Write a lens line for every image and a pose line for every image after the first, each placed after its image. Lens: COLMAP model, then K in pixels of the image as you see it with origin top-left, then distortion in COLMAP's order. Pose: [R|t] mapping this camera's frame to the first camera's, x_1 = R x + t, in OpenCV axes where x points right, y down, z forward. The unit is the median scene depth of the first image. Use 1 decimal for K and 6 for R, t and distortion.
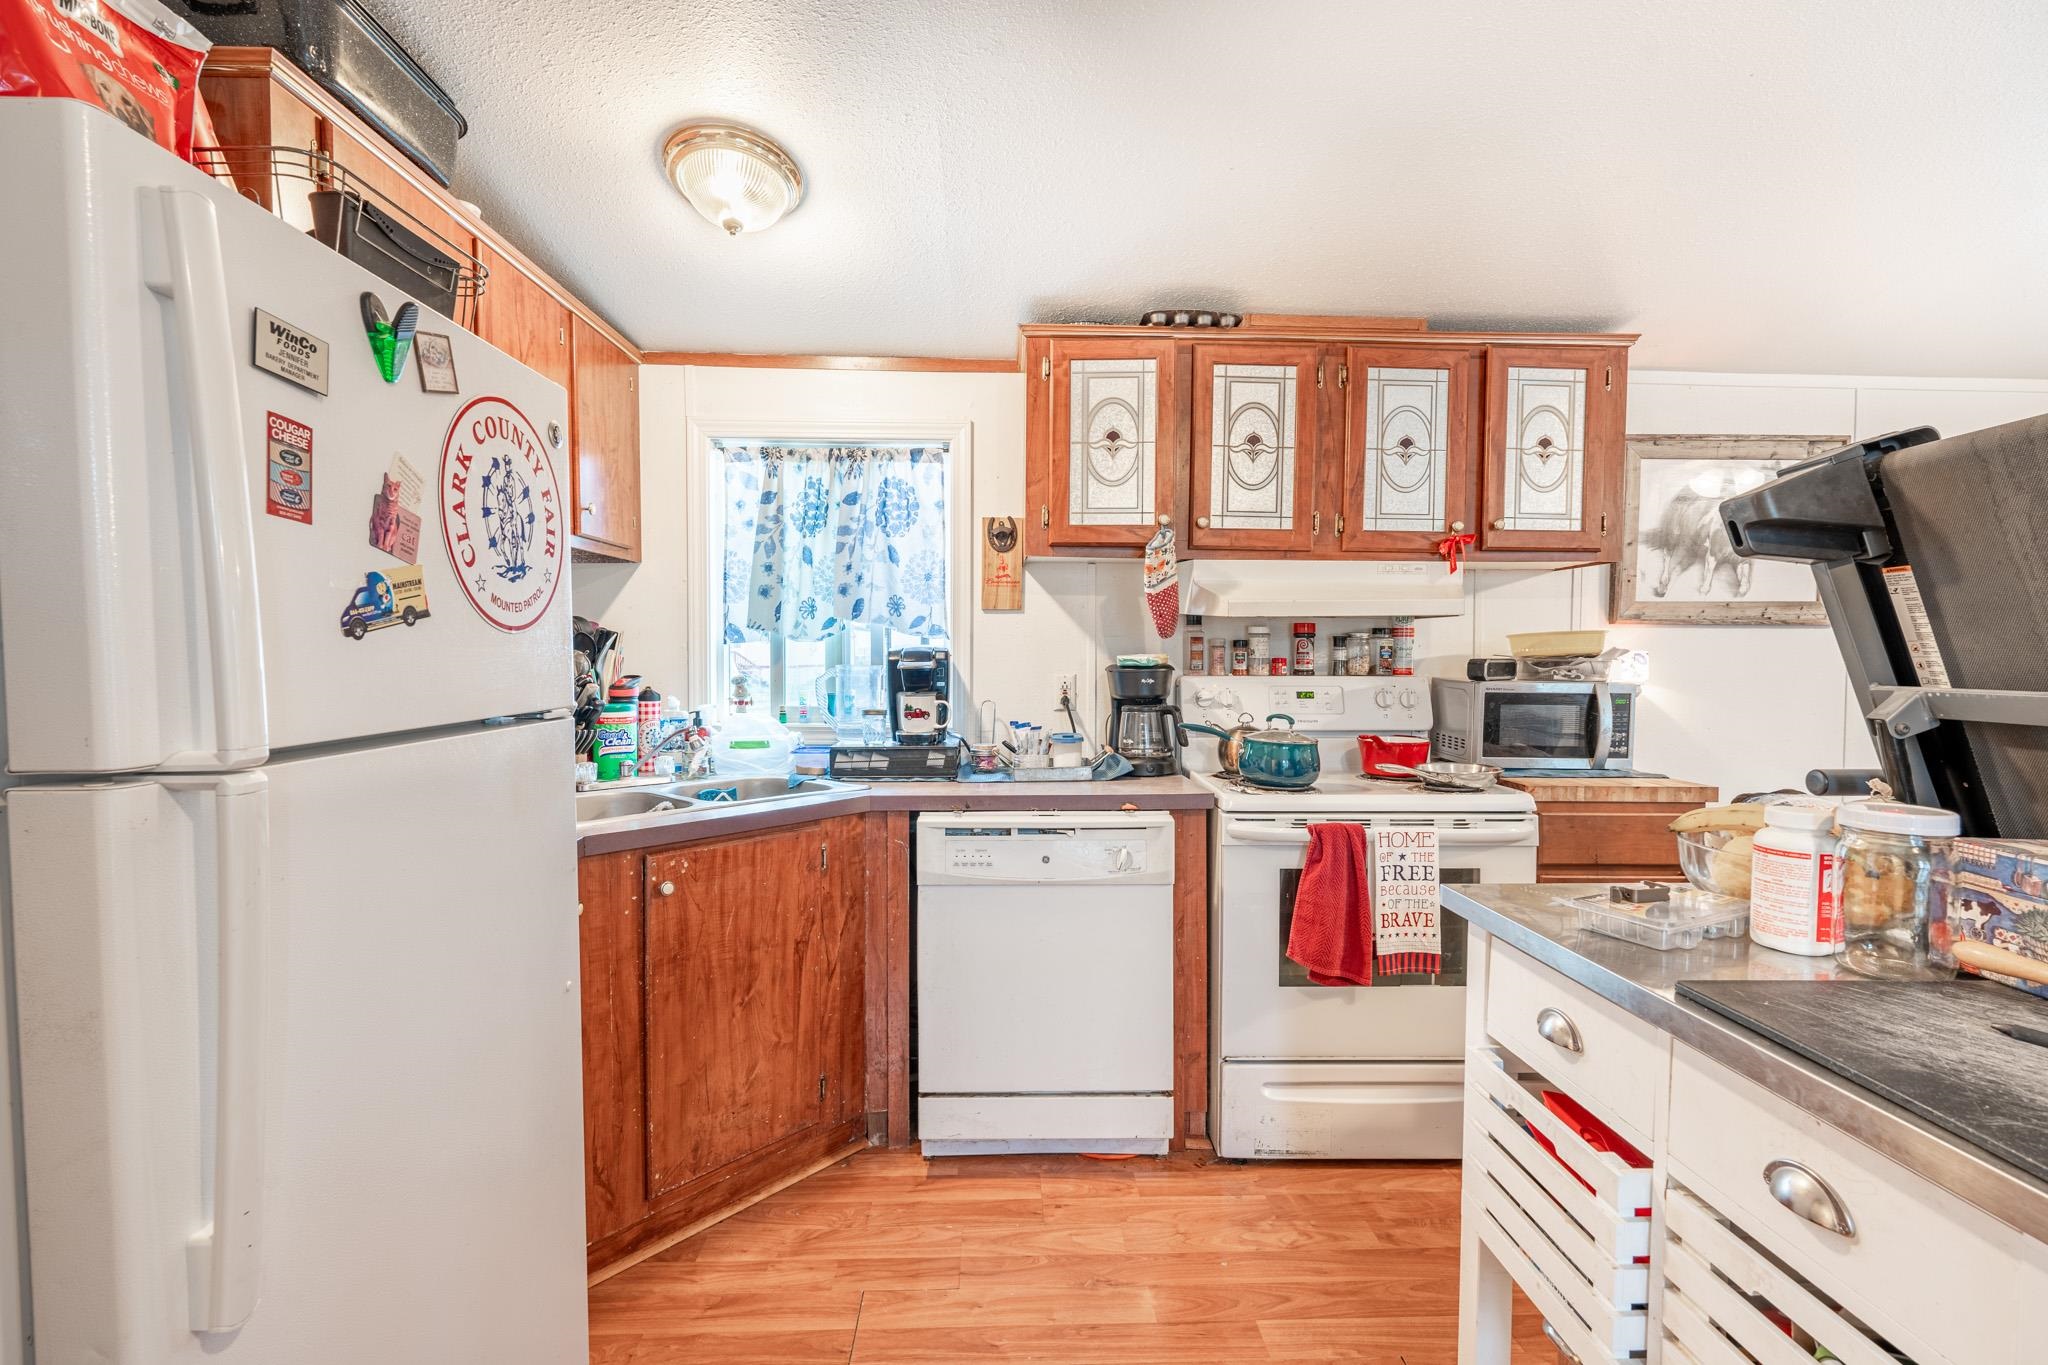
lens RADIAL K [[903.9, 0, 1034.1], [0, 903.9, 687.7], [0, 0, 1]] dist [-0.005679, -0.000101]
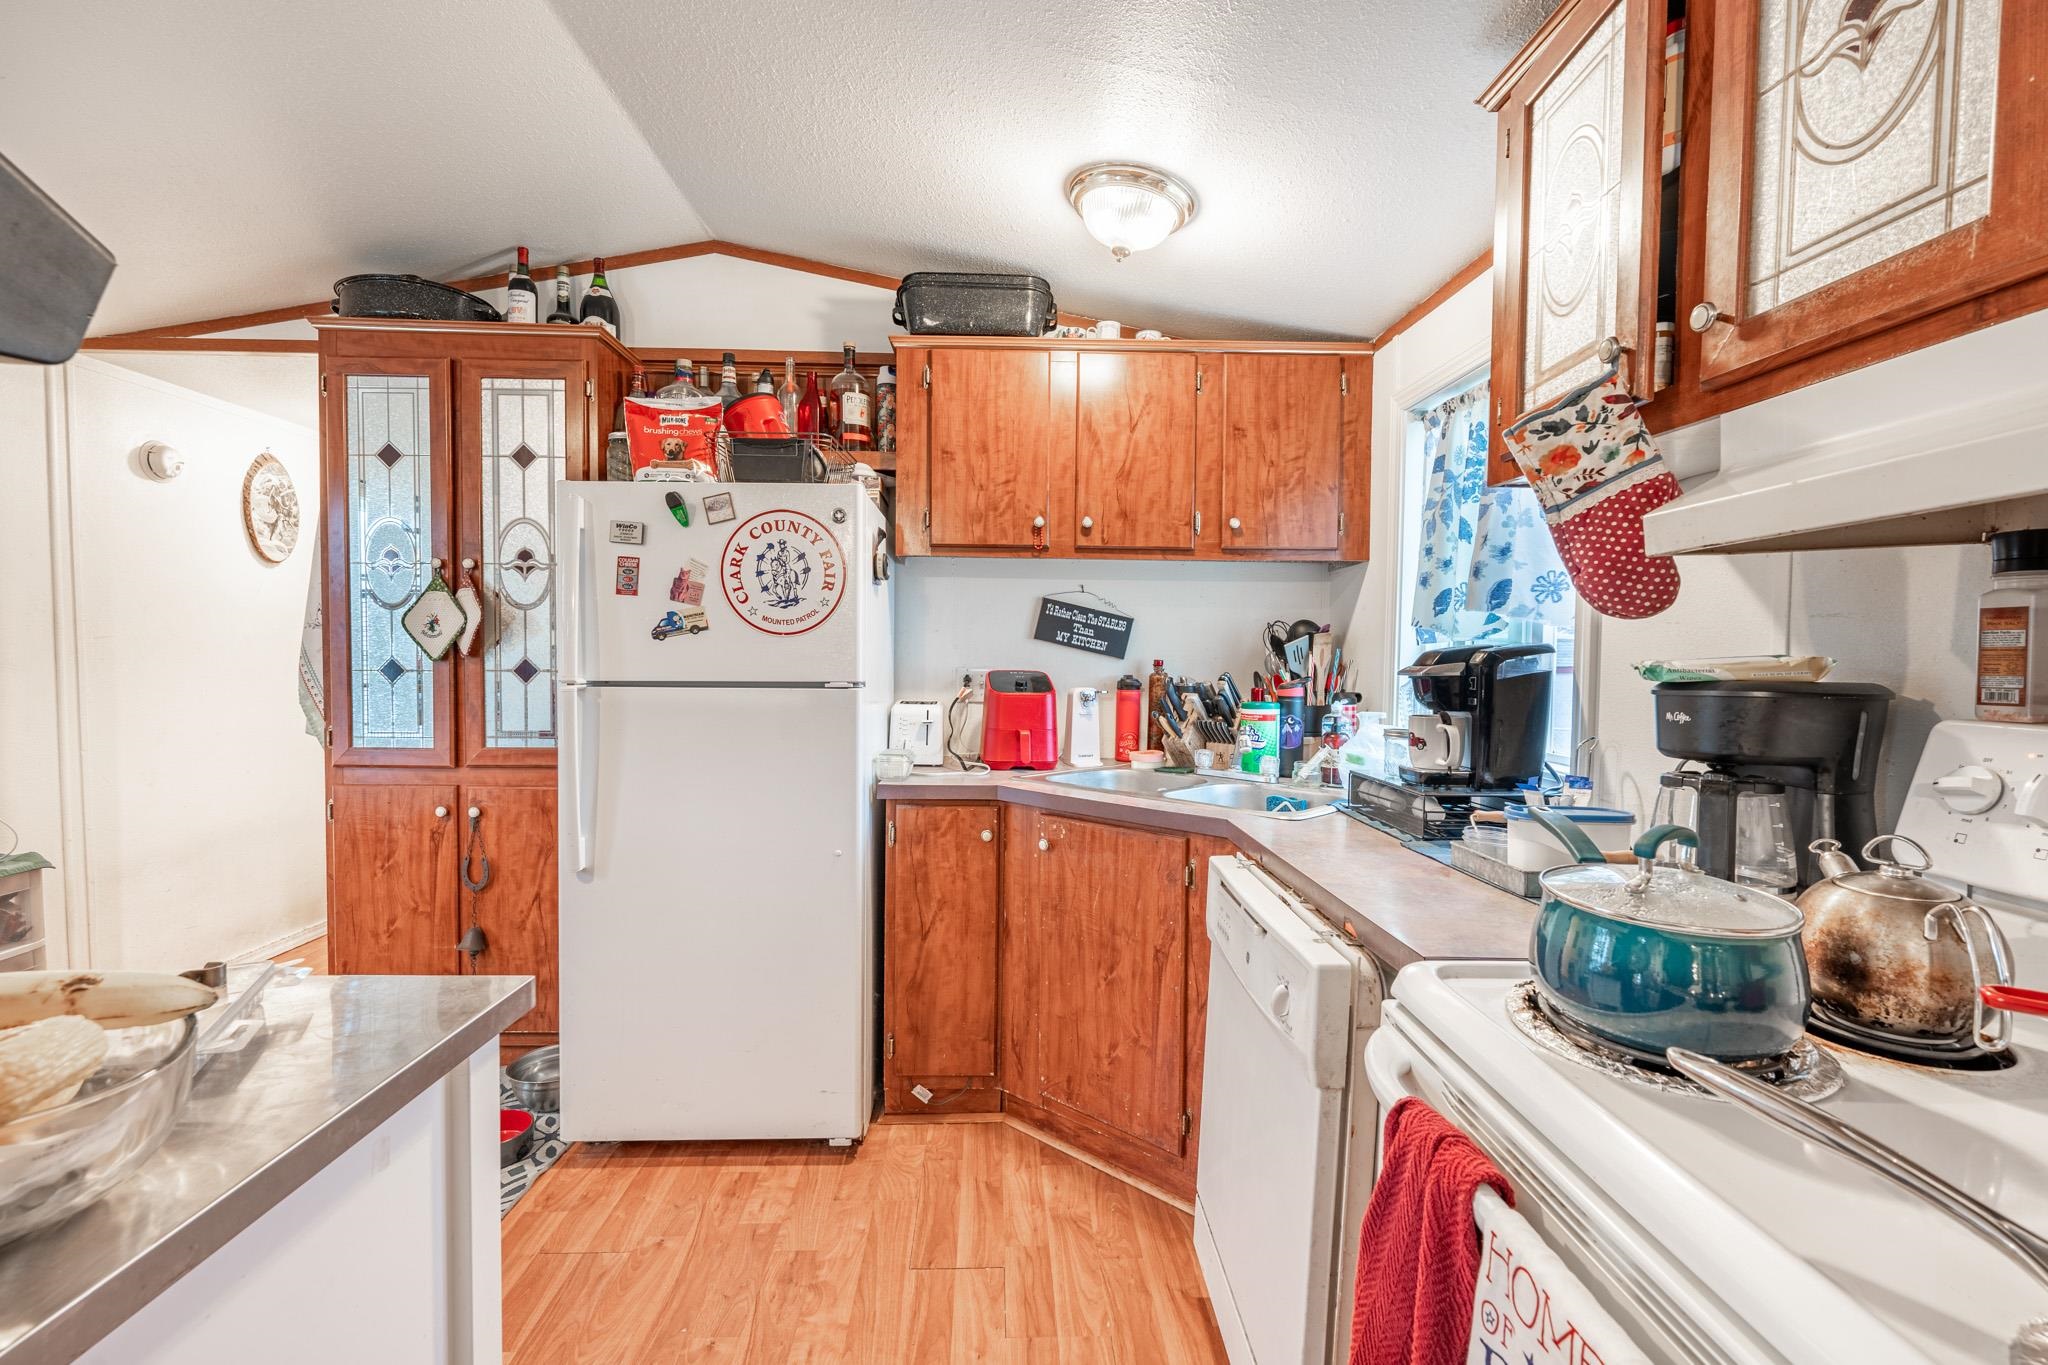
lens RADIAL K [[903.9, 0, 1028.8], [0, 903.9, 687.3], [0, 0, 1]] dist [-0.005679, -0.000101]
pose [[-0.012234, 0.033878, -0.999351, 0.813276], [-0.050206, 0.998145, 0.034451, -0.030367], [0.998664, 0.050595, -0.010510, 0.997837]]
